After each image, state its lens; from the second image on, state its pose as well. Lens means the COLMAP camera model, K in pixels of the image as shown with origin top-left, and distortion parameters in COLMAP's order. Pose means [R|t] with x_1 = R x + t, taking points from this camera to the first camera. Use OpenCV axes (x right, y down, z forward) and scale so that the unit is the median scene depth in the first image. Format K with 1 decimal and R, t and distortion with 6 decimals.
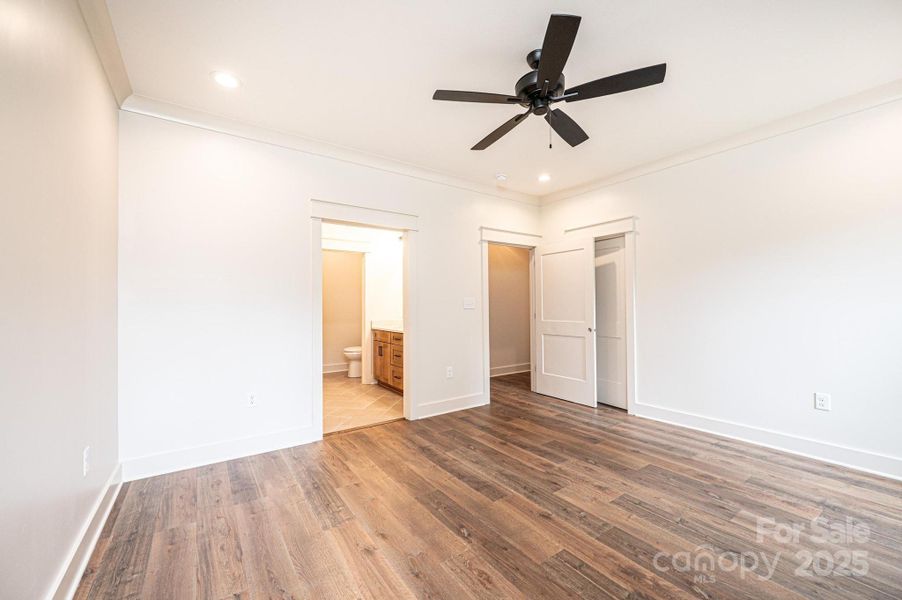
lens RADIAL K [[357.5, 0, 449.6], [0, 357.5, 299.8], [0, 0, 1]] dist [-0.000170, -0.000038]
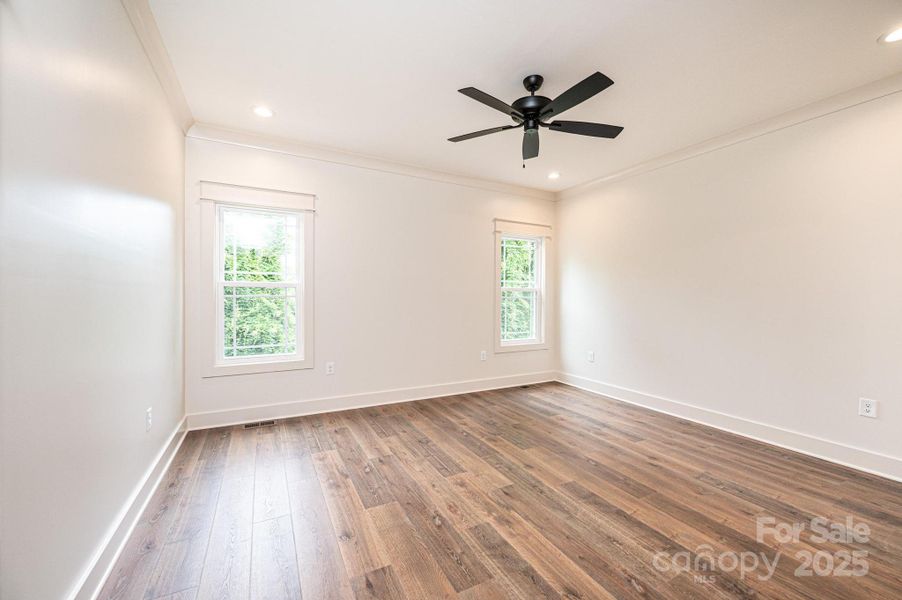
lens RADIAL K [[357.5, 0, 446.7], [0, 357.5, 301.4], [0, 0, 1]] dist [-0.000170, -0.000038]
pose [[-0.990521, -0.002229, 0.137340, 0.300546], [-0.002956, 0.999983, -0.005087, 0.027470], [-0.137326, -0.005445, -0.990511, 1.793677]]
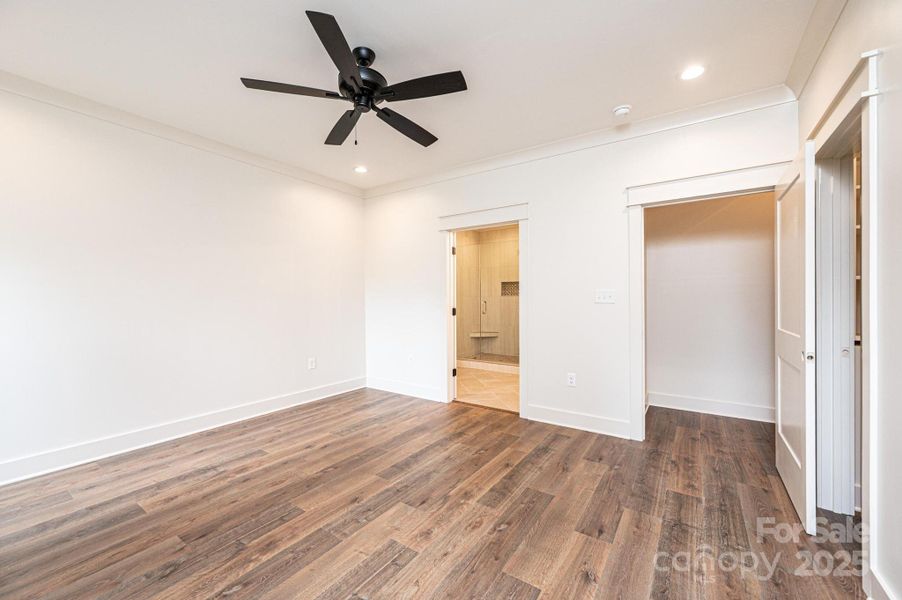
lens RADIAL K [[357.5, 0, 453.6], [0, 357.5, 302.2], [0, 0, 1]] dist [-0.000170, -0.000038]
pose [[0.352525, 0.014355, -0.935692, 1.063623], [0.017305, 0.999611, 0.021856, 0.000994], [0.935642, -0.023897, 0.352139, 0.718141]]
